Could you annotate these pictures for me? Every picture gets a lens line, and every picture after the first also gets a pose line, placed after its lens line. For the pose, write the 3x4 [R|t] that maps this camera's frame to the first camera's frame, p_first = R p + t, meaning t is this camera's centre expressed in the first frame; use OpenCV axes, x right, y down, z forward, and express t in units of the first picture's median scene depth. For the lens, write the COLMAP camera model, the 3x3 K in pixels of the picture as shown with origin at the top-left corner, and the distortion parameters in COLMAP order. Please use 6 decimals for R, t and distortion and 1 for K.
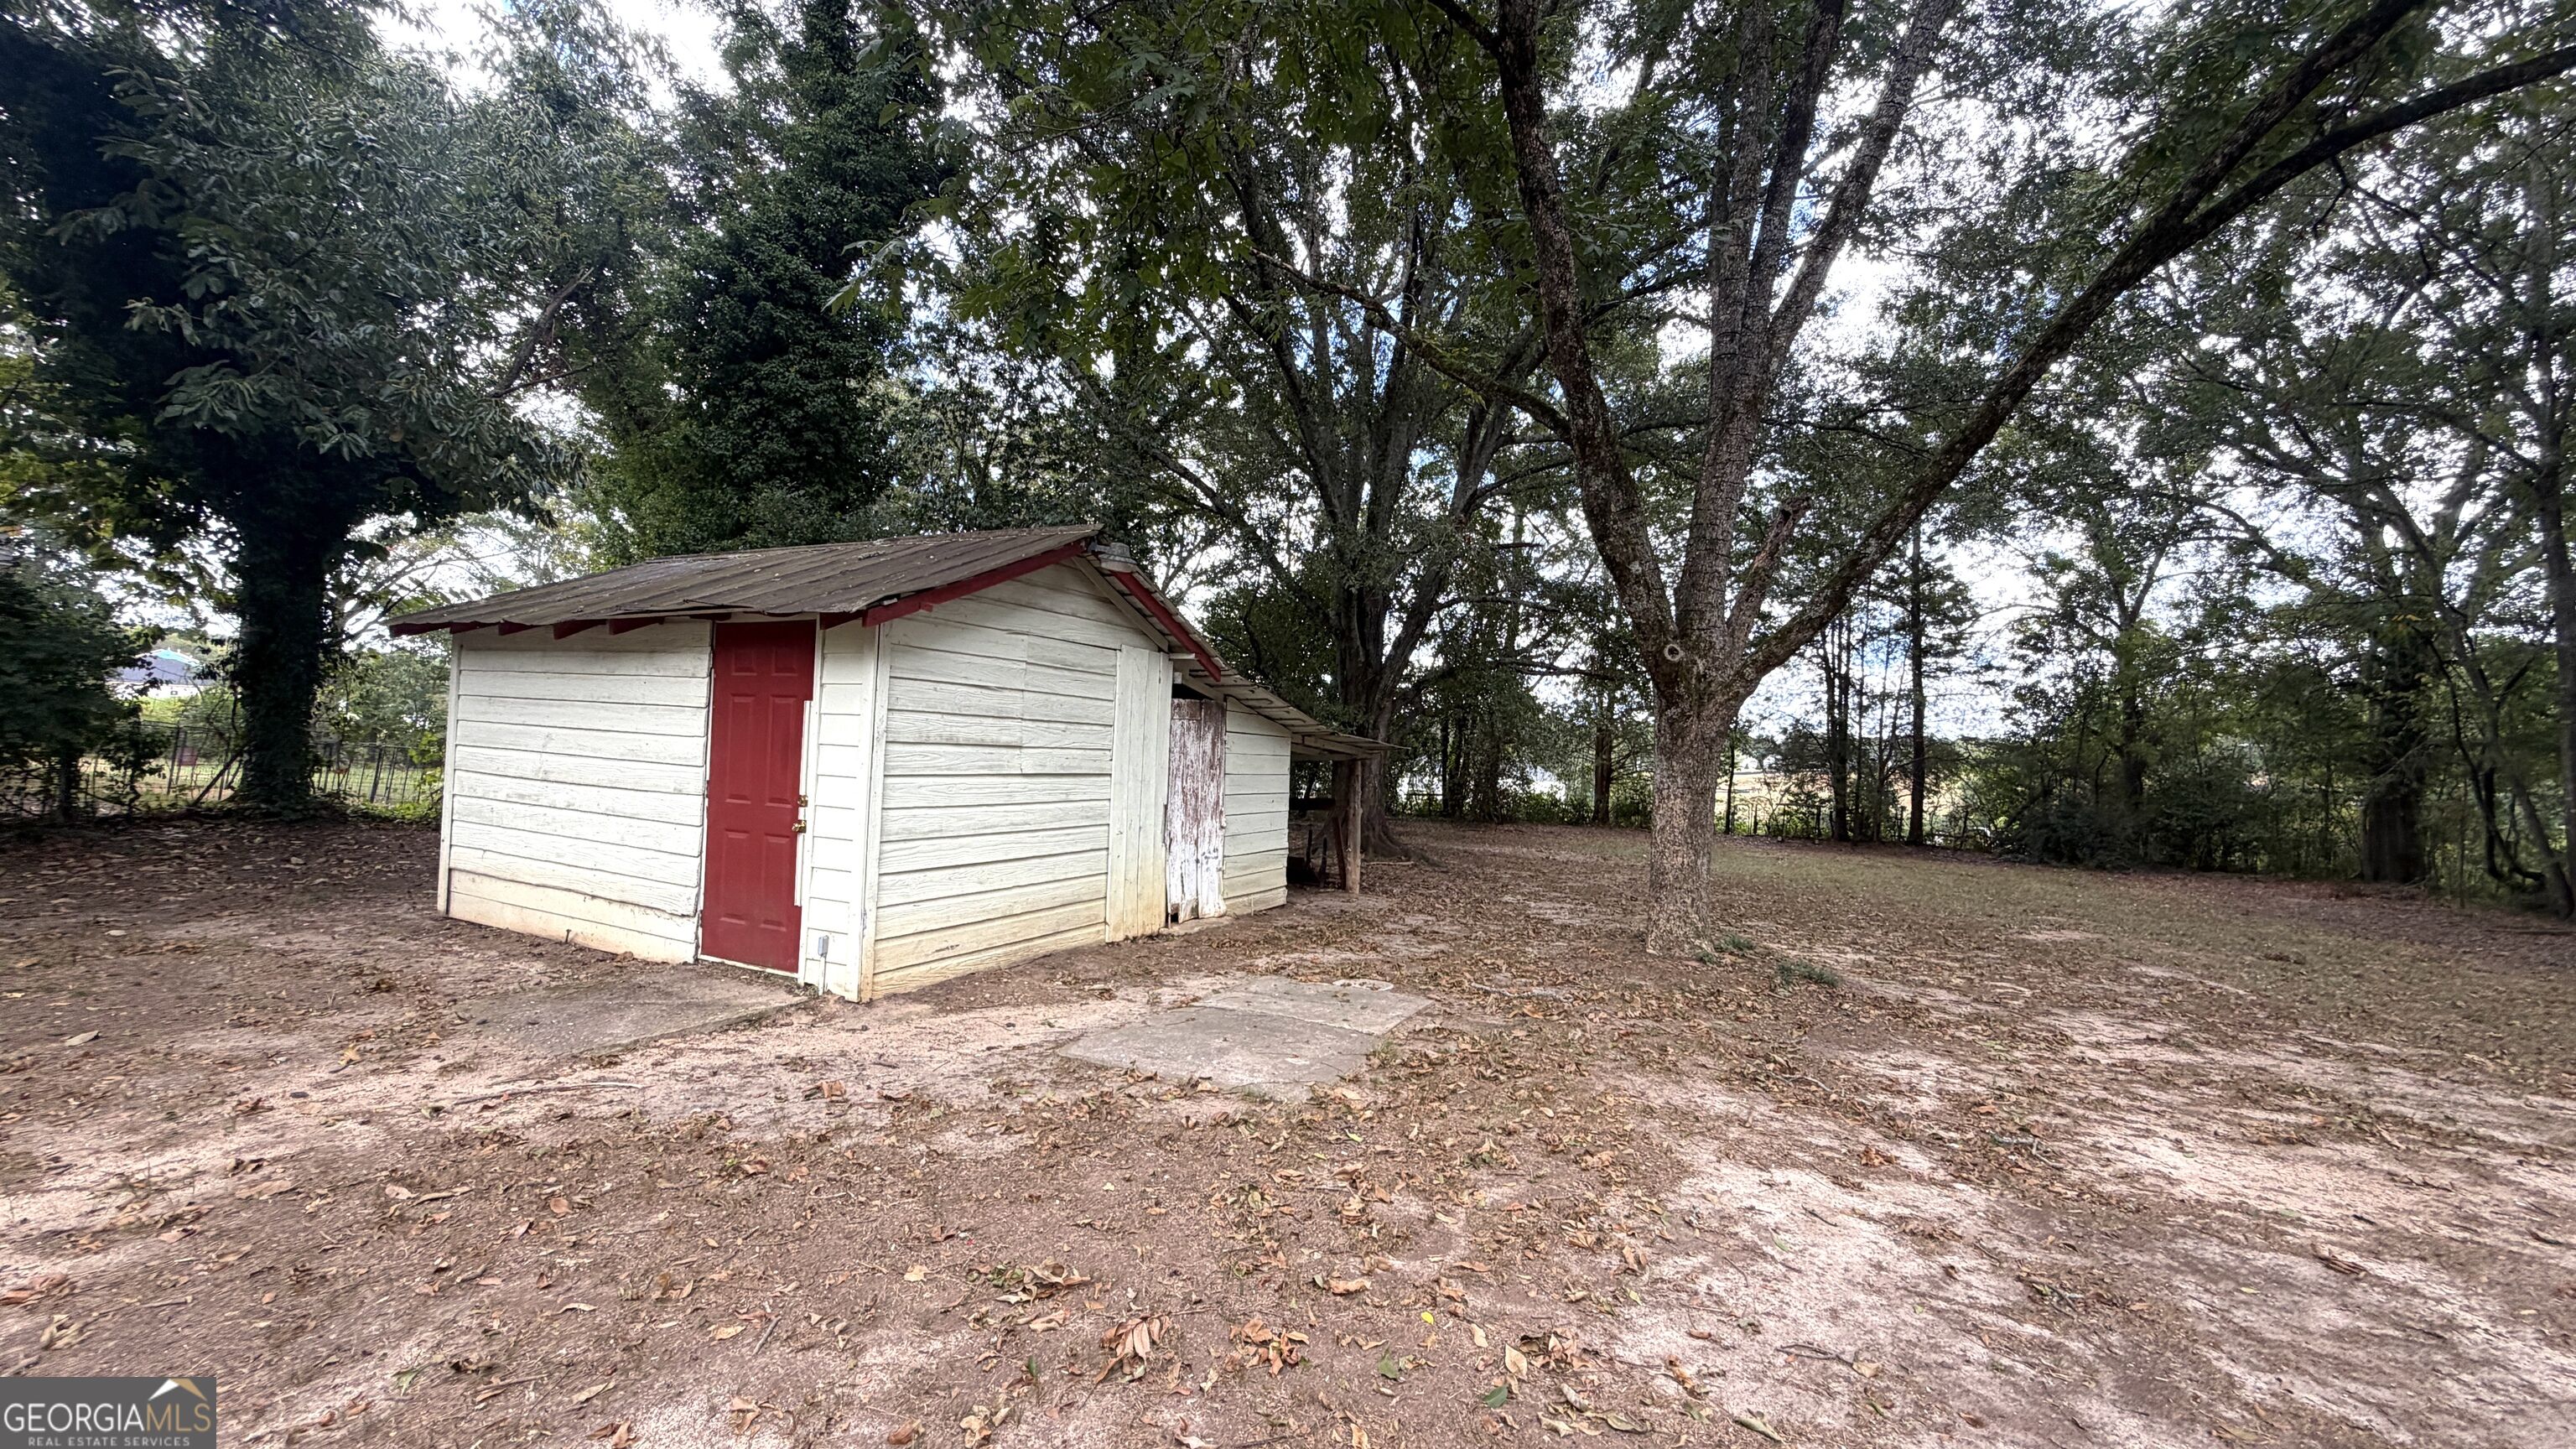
lens RADIAL K [[1025.6, 0, 1280.5], [0, 1025.6, 723.6], [0, 0, 1]] dist [-0.000740, 0.000504]
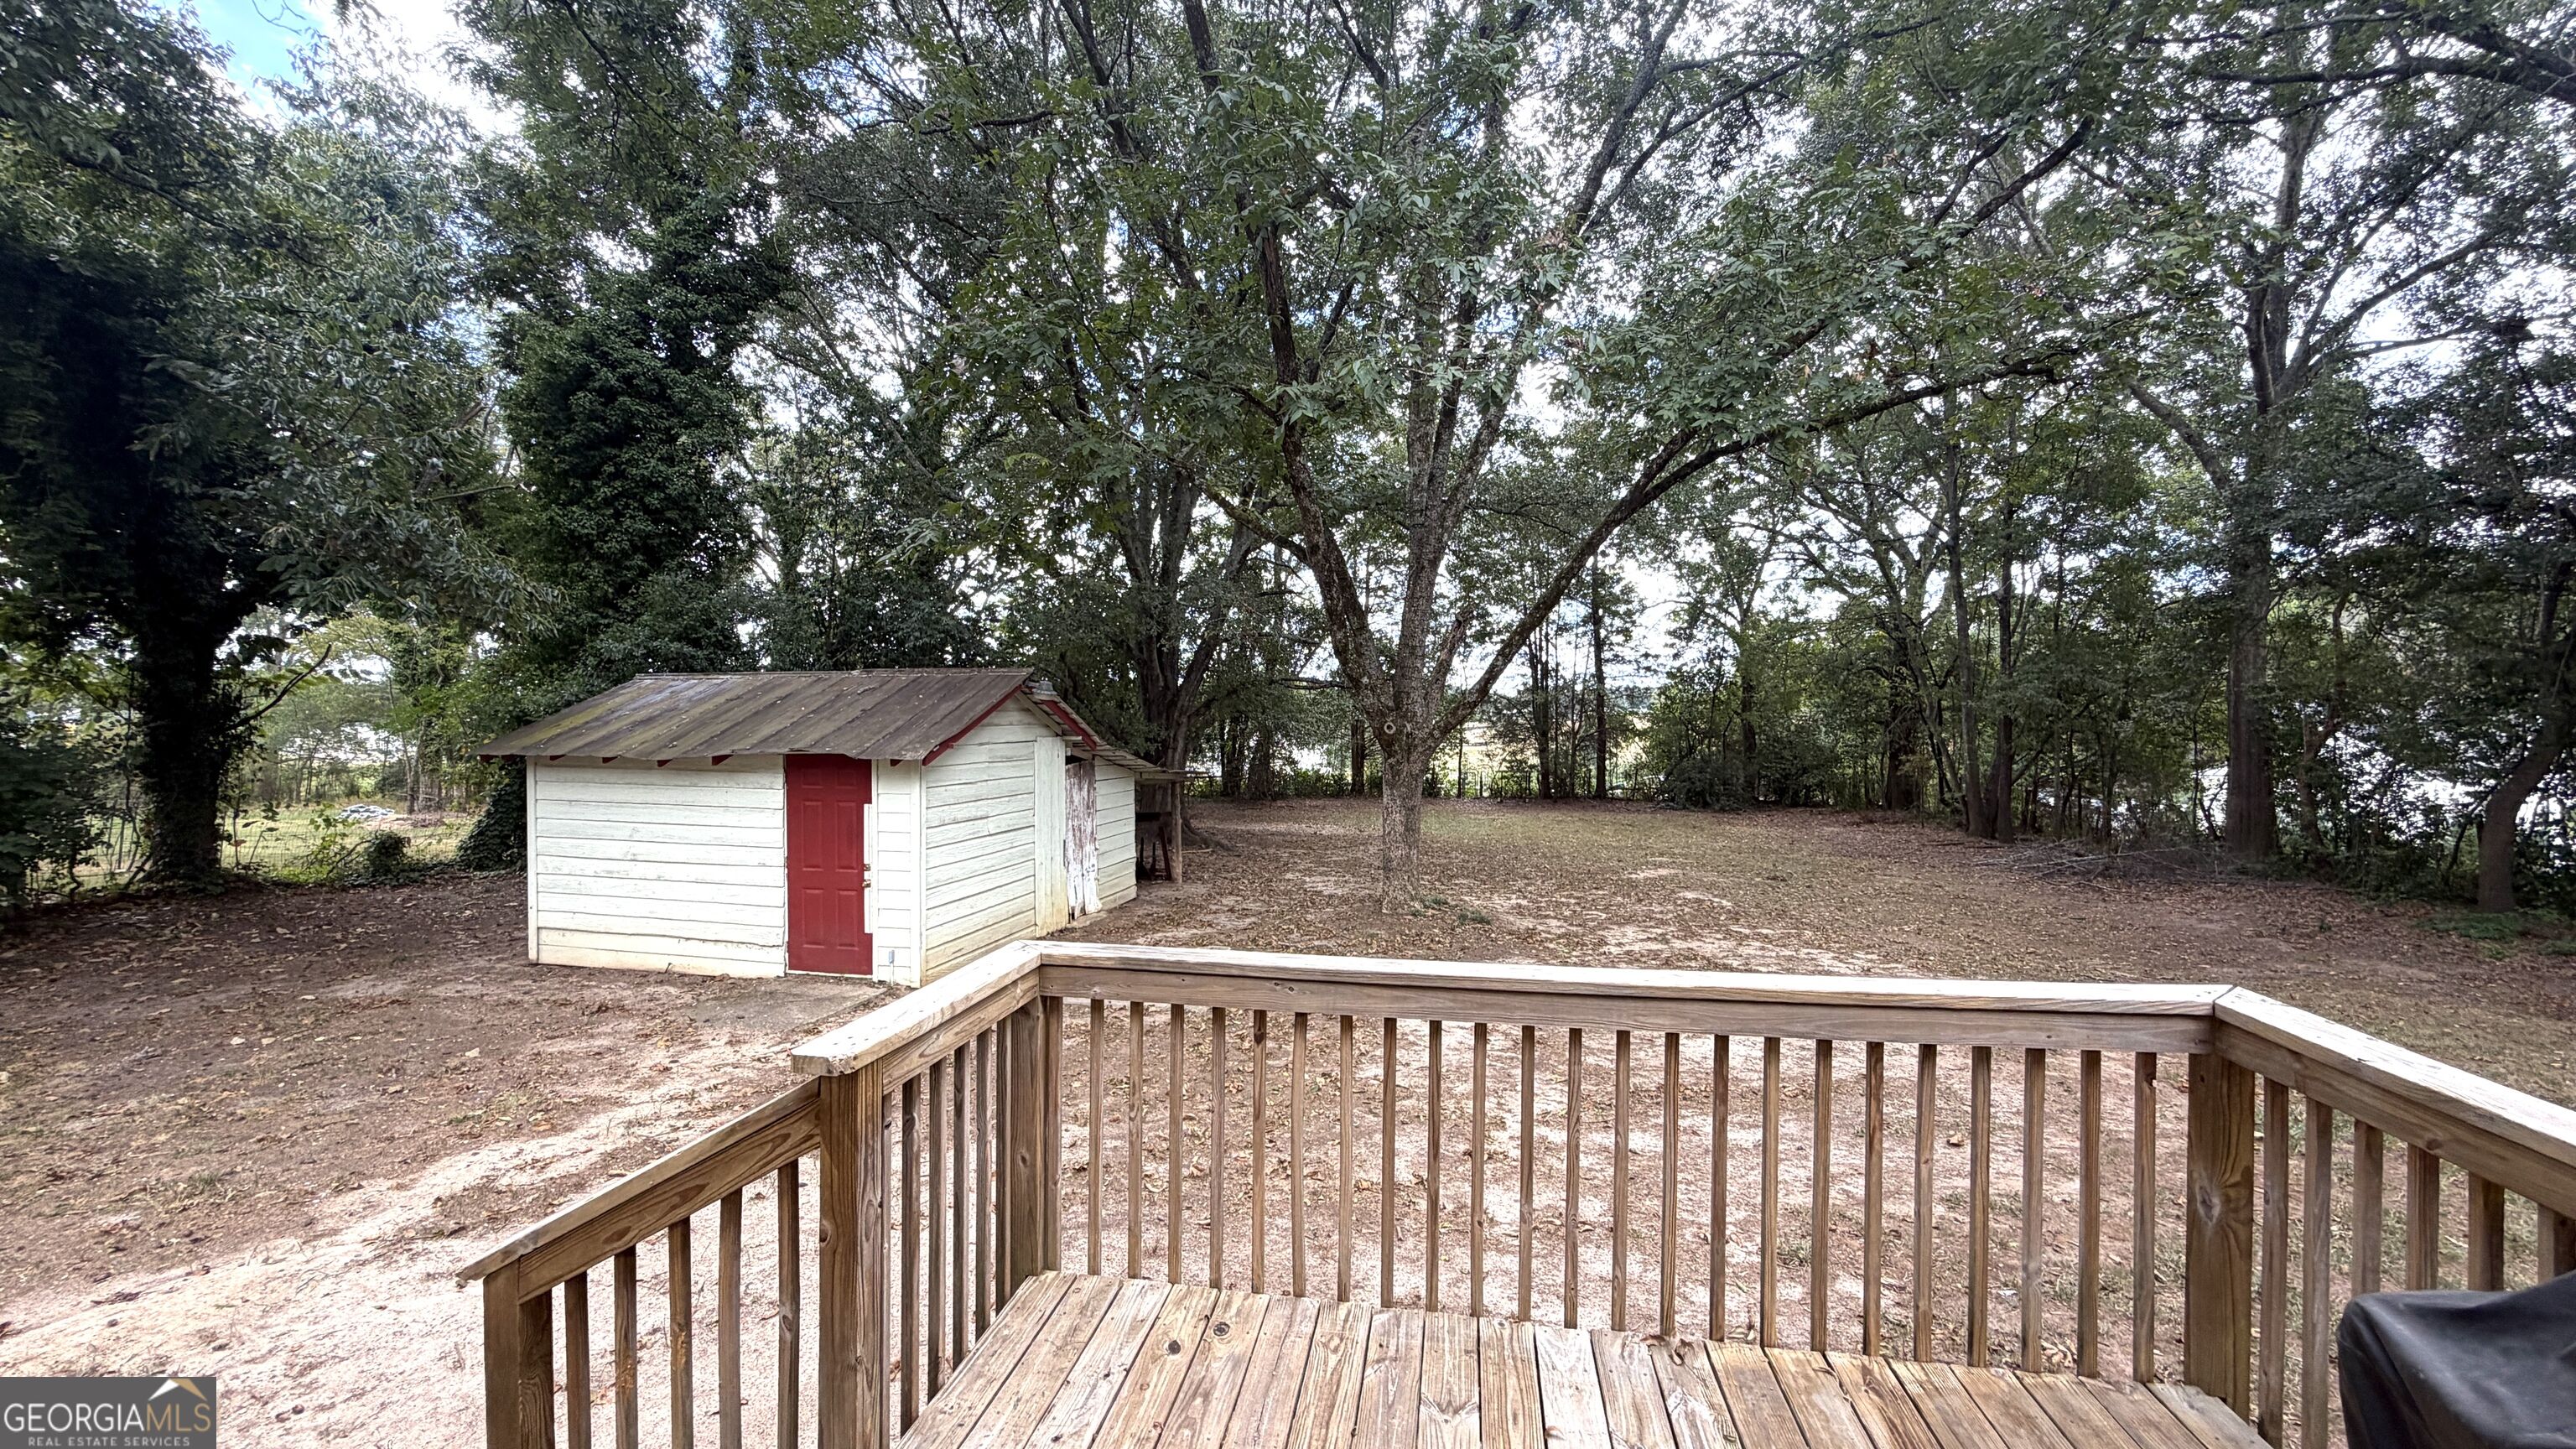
lens RADIAL K [[1025.6, 0, 1274.0], [0, 1025.6, 725.1], [0, 0, 1]] dist [-0.000740, 0.000504]
pose [[0.974711, -0.046270, 0.218625, -0.048382], [0.038919, 0.998527, 0.037814, -0.045906], [-0.220053, -0.028349, 0.975076, -0.173405]]
